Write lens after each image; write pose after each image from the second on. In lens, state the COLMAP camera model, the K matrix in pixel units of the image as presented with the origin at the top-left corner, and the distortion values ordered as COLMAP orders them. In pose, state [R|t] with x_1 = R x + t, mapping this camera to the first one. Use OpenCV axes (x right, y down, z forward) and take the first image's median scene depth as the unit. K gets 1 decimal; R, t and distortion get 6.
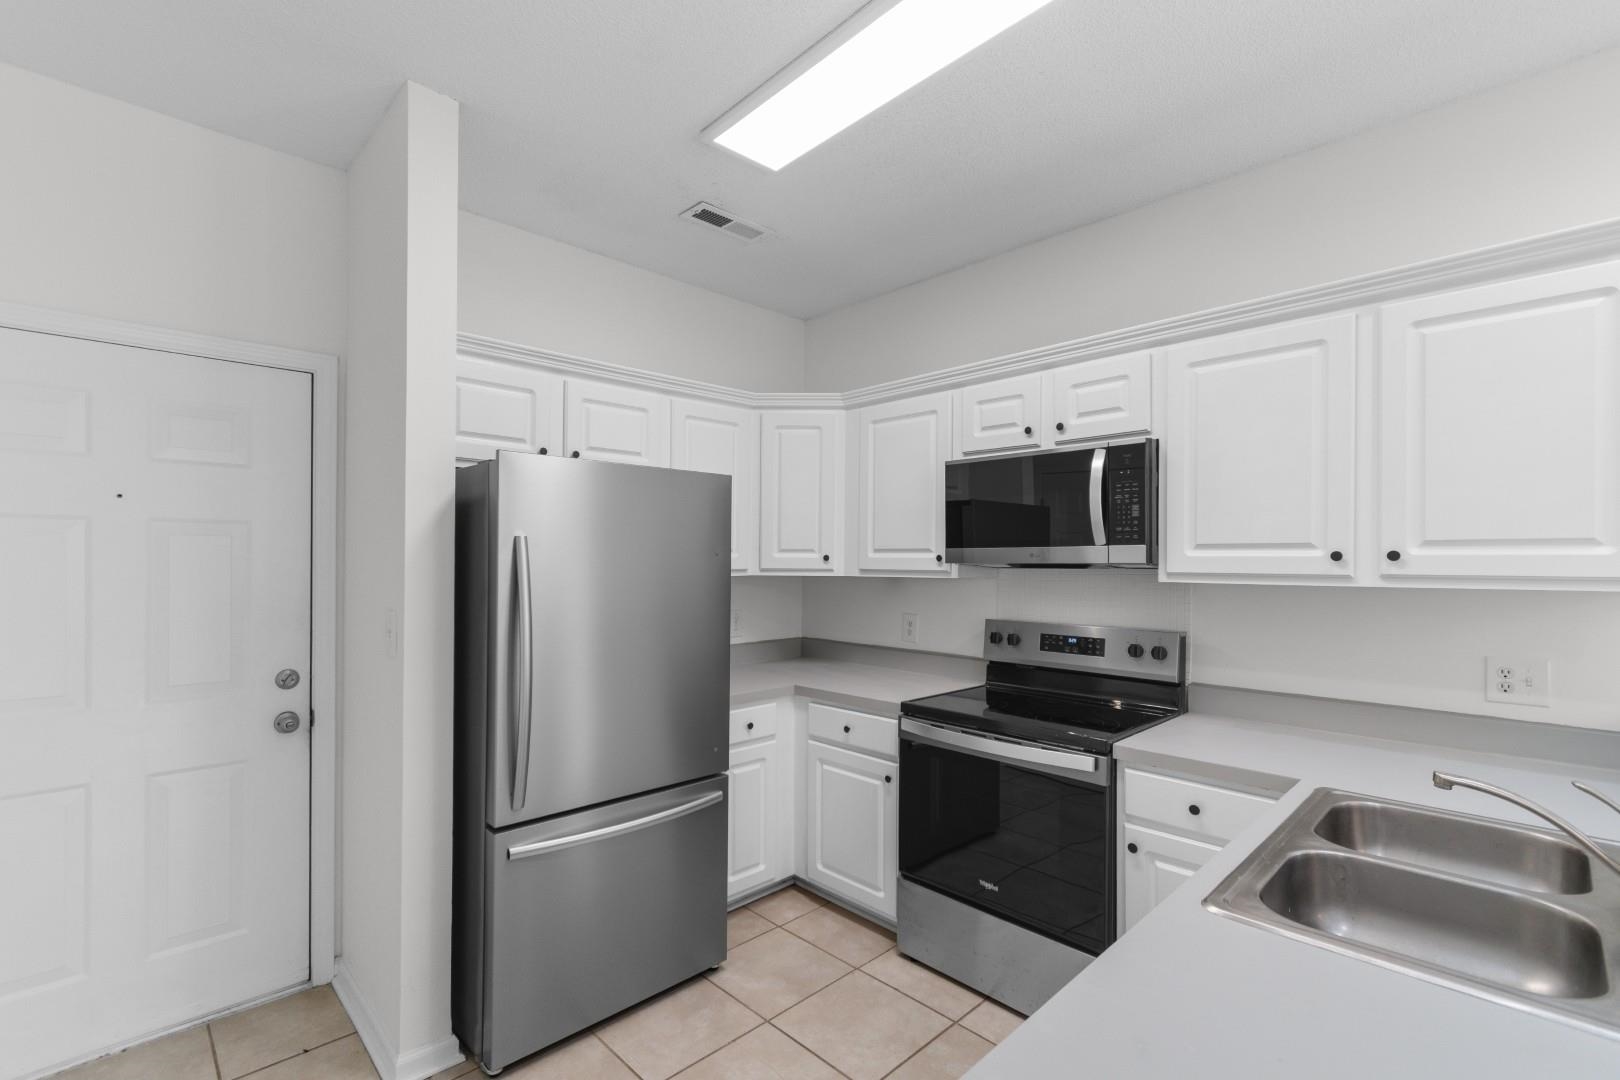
lens RADIAL K [[716.2, 0, 827.0], [0, 716.2, 561.5], [0, 0, 1]] dist [0.005860, -0.000894]
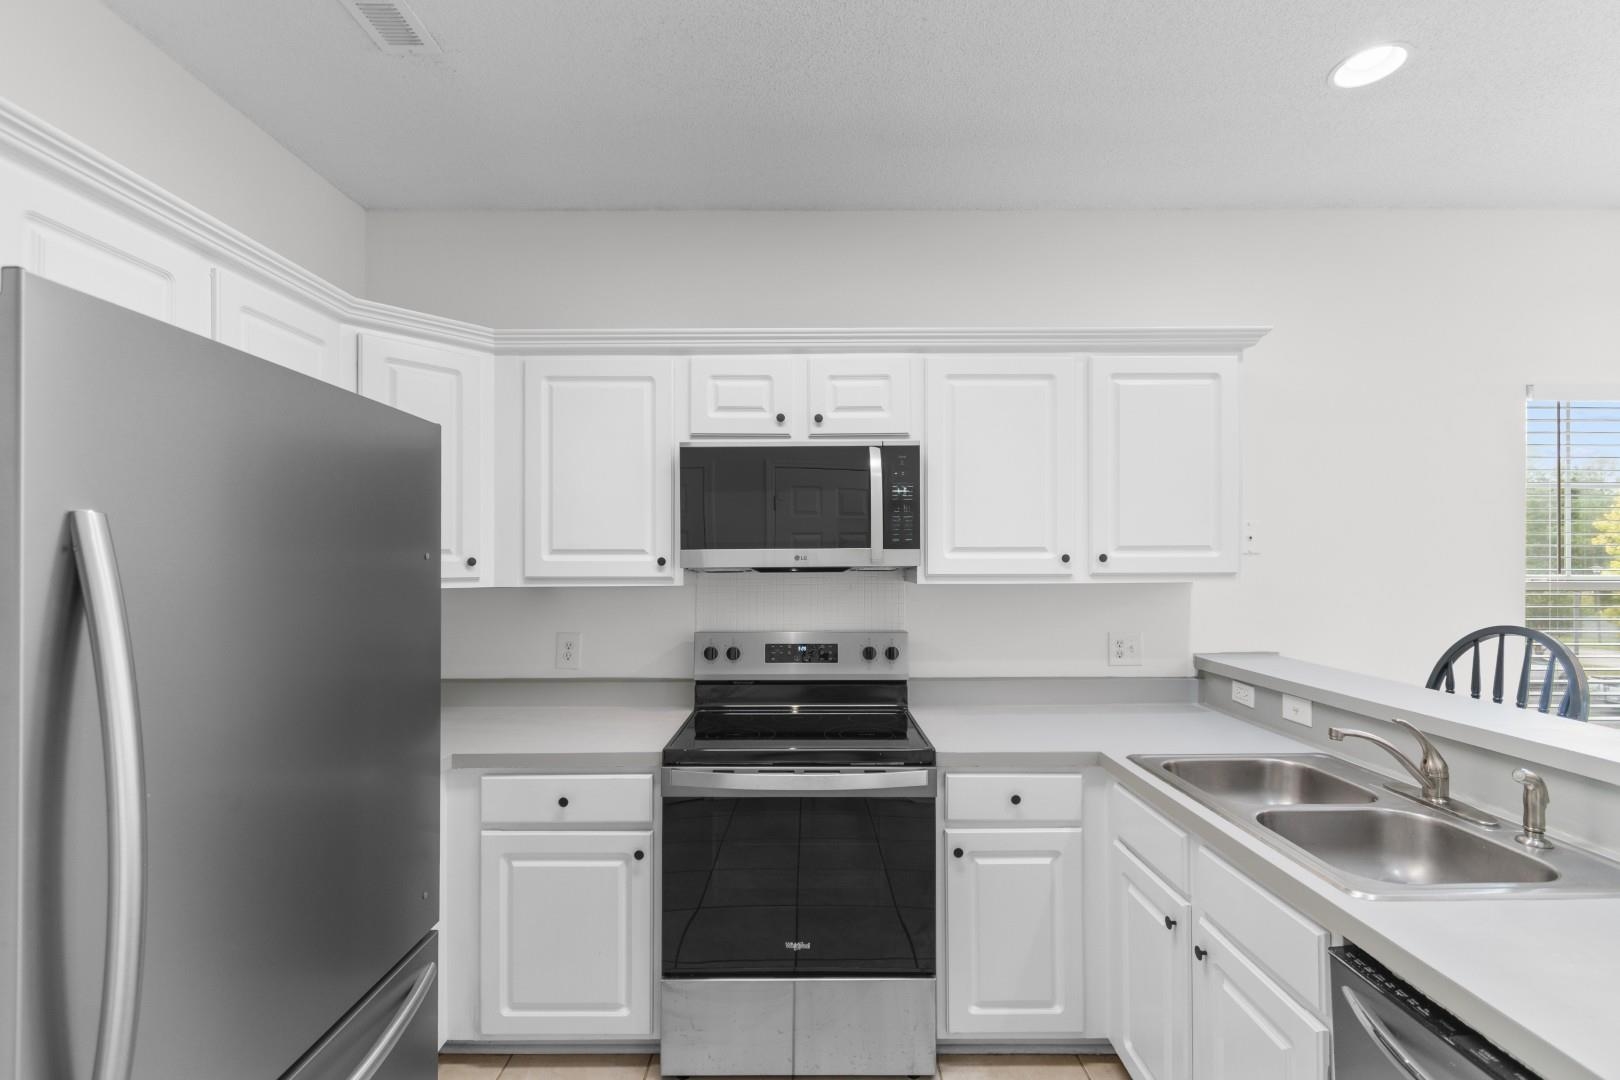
lens RADIAL K [[716.2, 0, 811.6], [0, 716.2, 562.9], [0, 0, 1]] dist [0.005860, -0.000894]
pose [[0.705569, -0.007131, 0.708605, -0.351939], [0.006745, 0.999972, 0.003347, -0.005520], [-0.708609, 0.002418, 0.705598, 0.373214]]
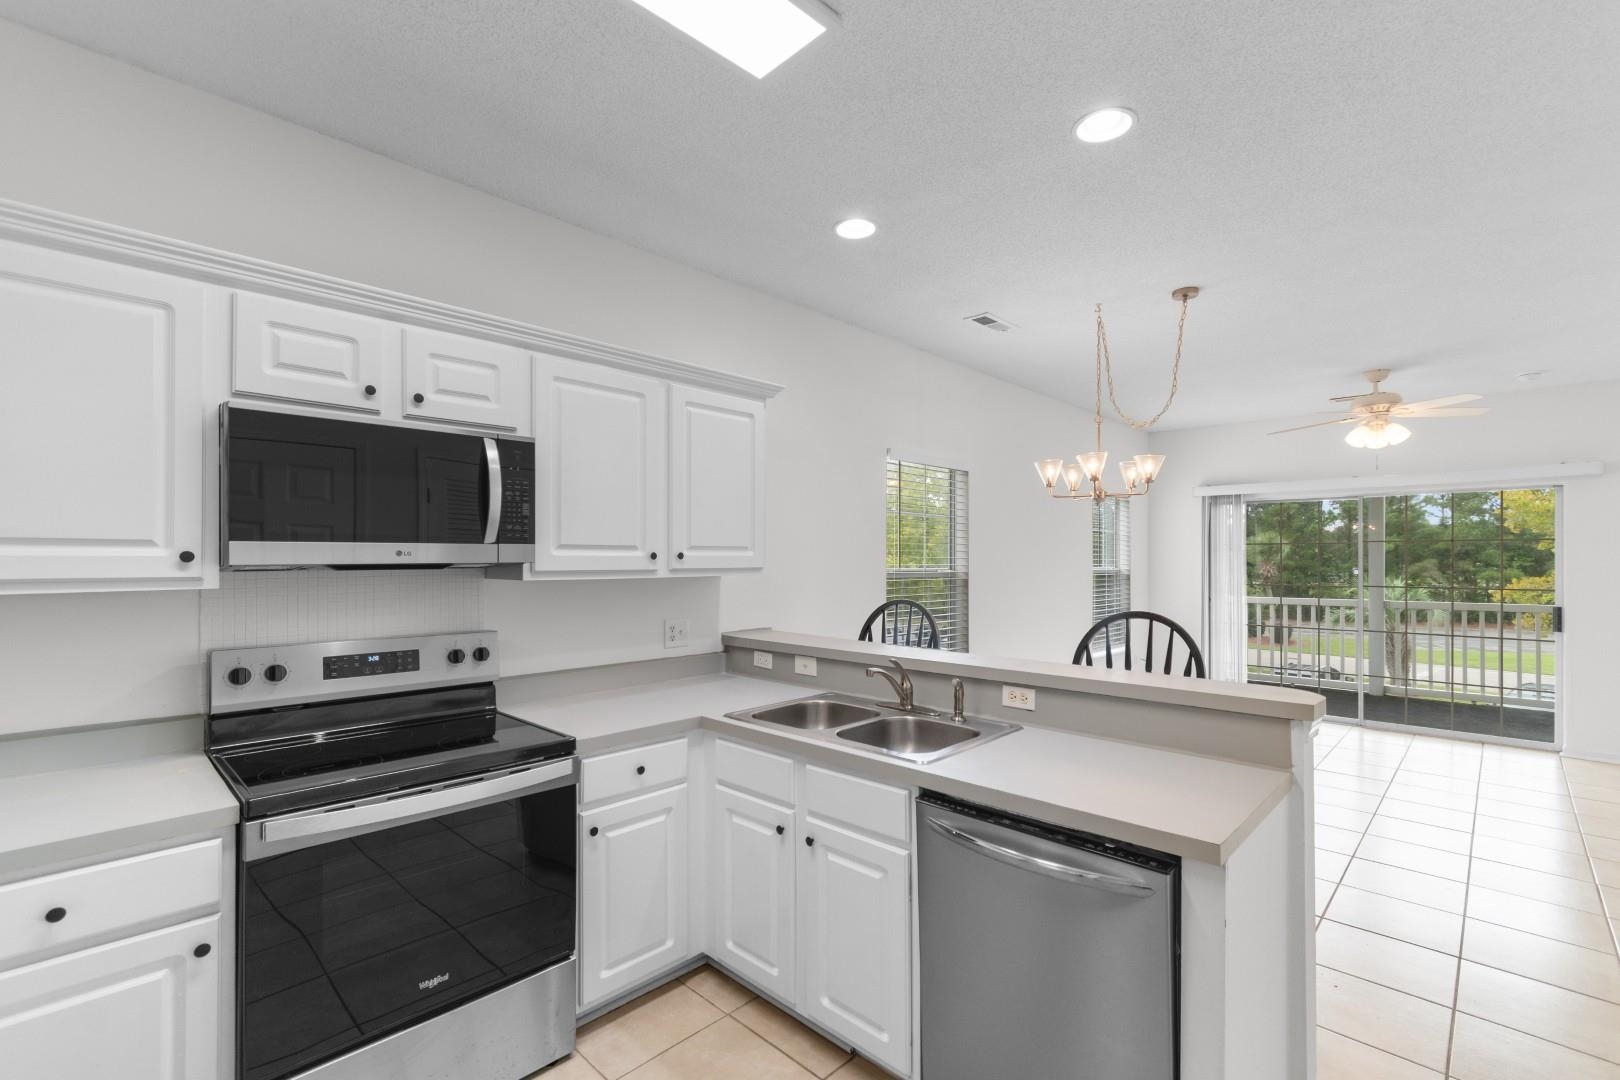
lens RADIAL K [[716.2, 0, 812.9], [0, 716.2, 557.4], [0, 0, 1]] dist [0.005860, -0.000894]
pose [[-0.015985, -0.002538, 0.999869, -0.536293], [0.000086, 0.999997, 0.002539, -0.006665], [-0.999872, 0.000126, -0.015985, 0.584633]]
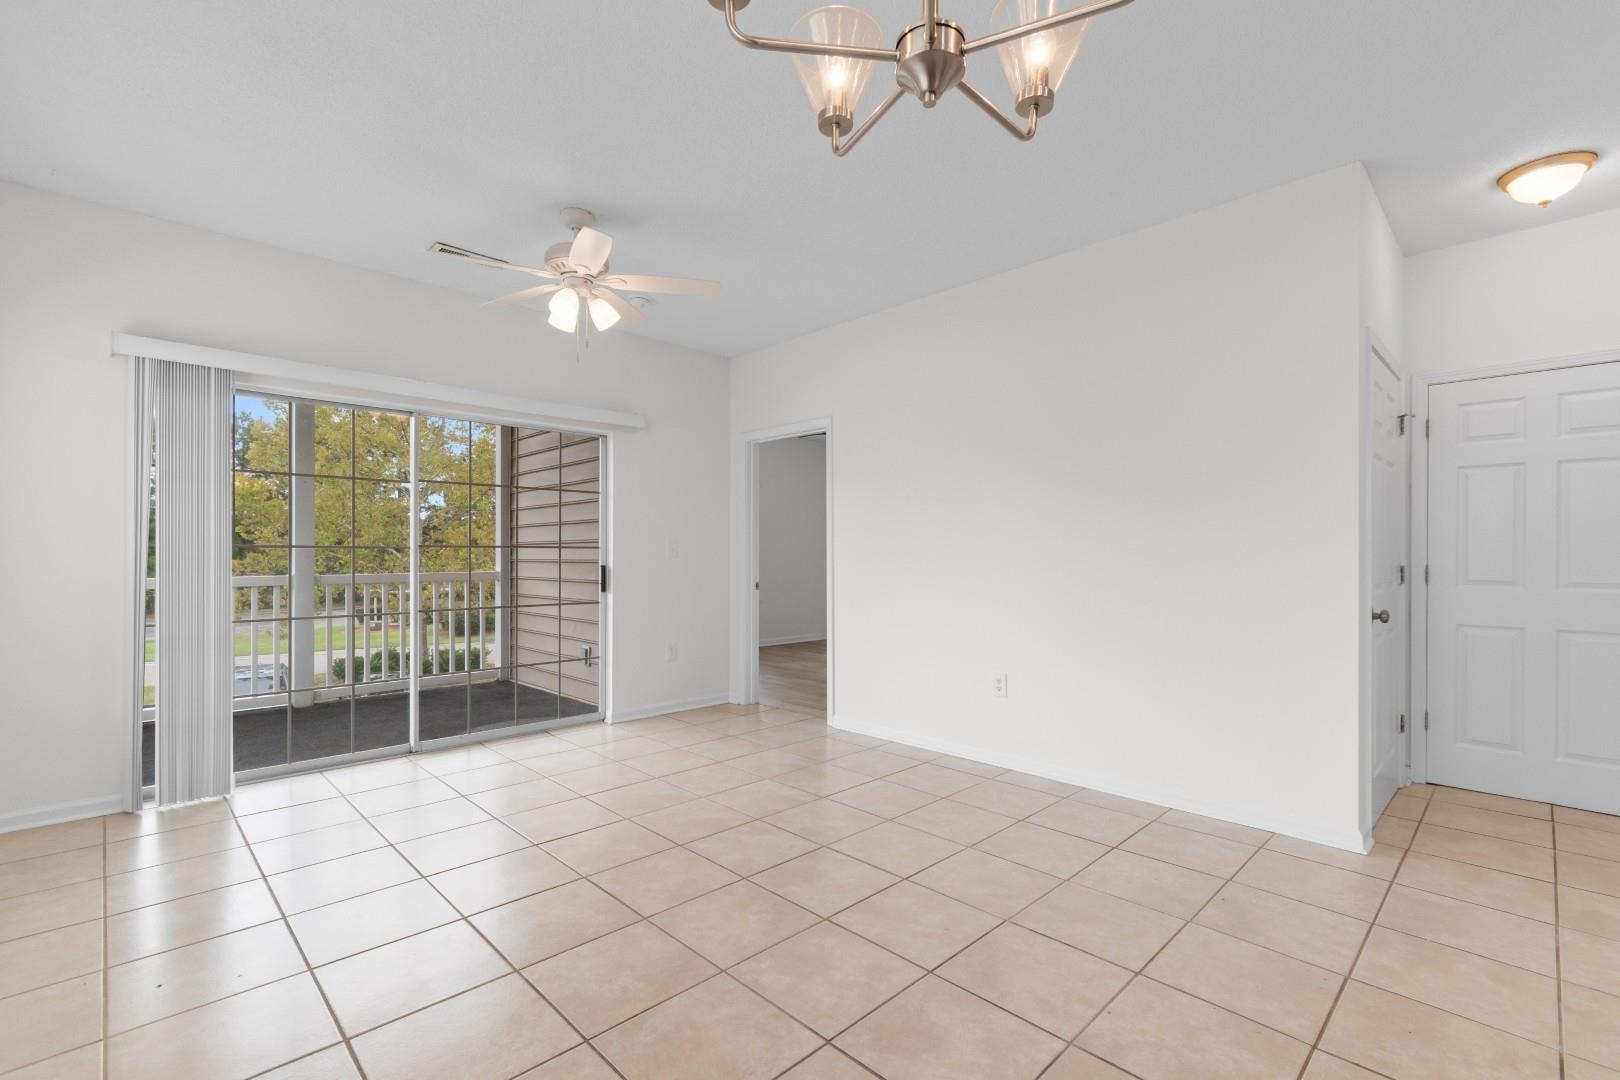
lens RADIAL K [[716.2, 0, 810.4], [0, 716.2, 557.8], [0, 0, 1]] dist [0.005860, -0.000894]
pose [[-0.999895, -0.008220, 0.011912, 1.042826], [-0.008127, 0.999936, 0.007826, 0.111135], [-0.011976, 0.007728, -0.999898, 0.302002]]
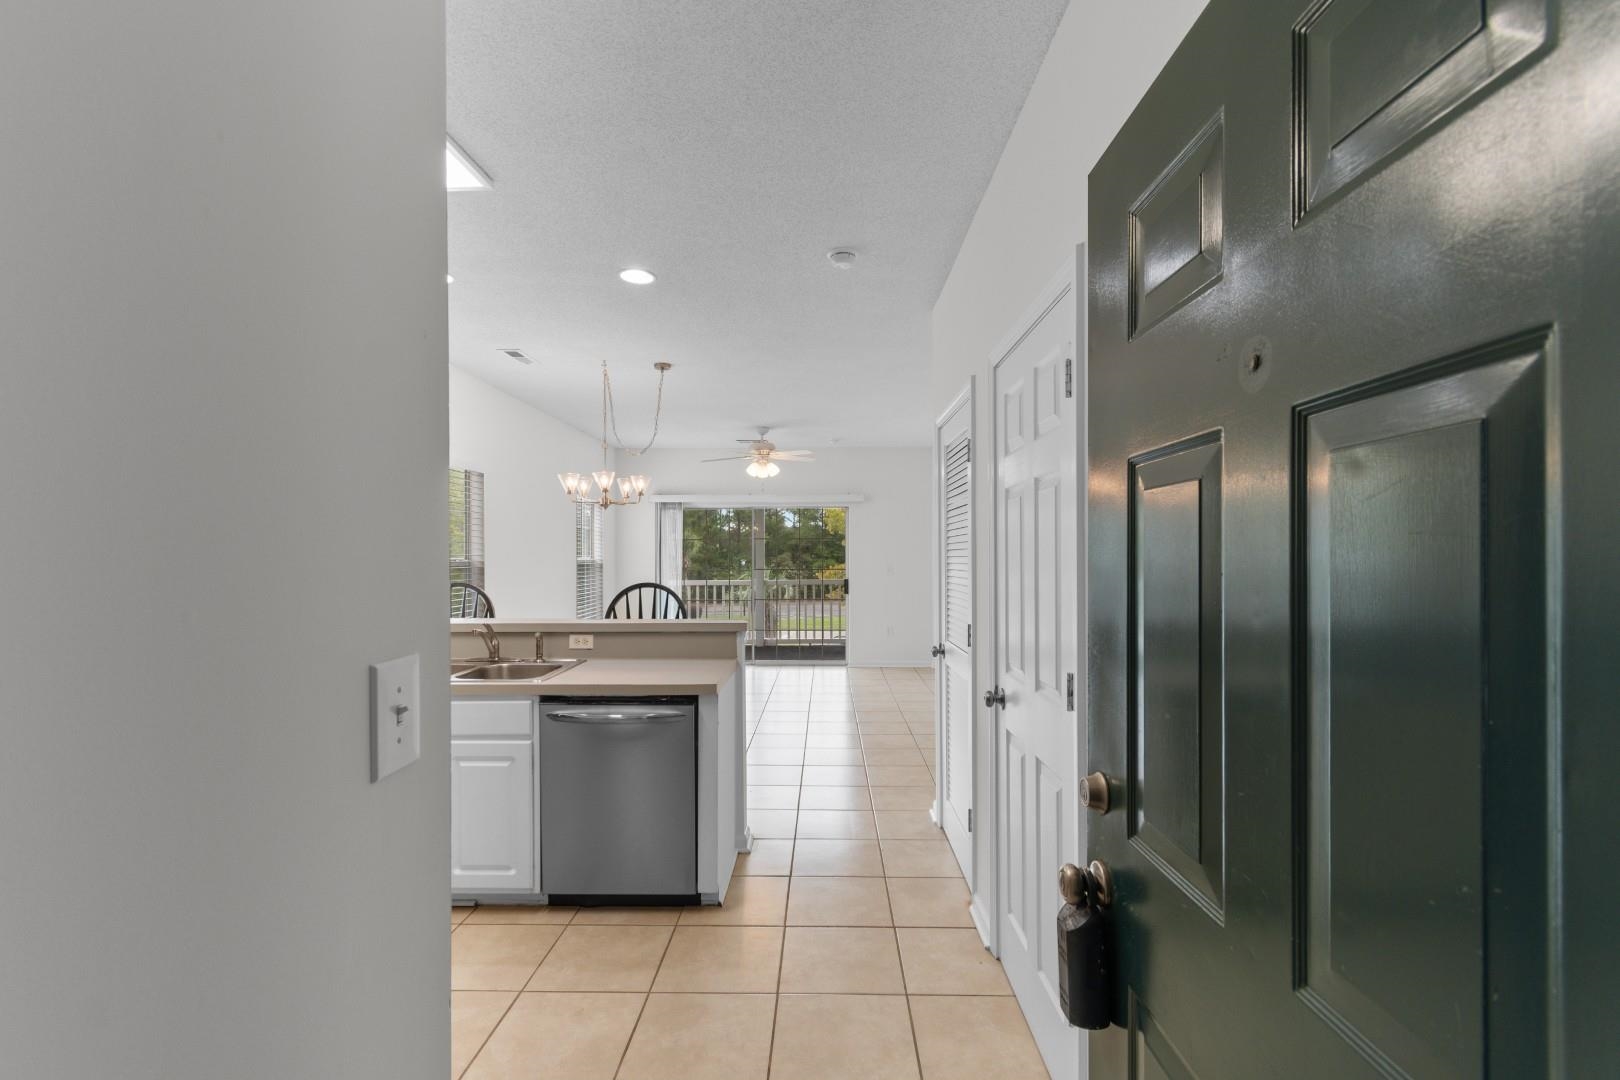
lens RADIAL K [[716.2, 0, 811.9], [0, 716.2, 550.8], [0, 0, 1]] dist [0.005860, -0.000894]
pose [[-0.689055, -0.001421, 0.724707, -0.922965], [-0.001055, 0.999999, 0.000958, 0.002082], [-0.724708, -0.000104, -0.689056, 0.940476]]
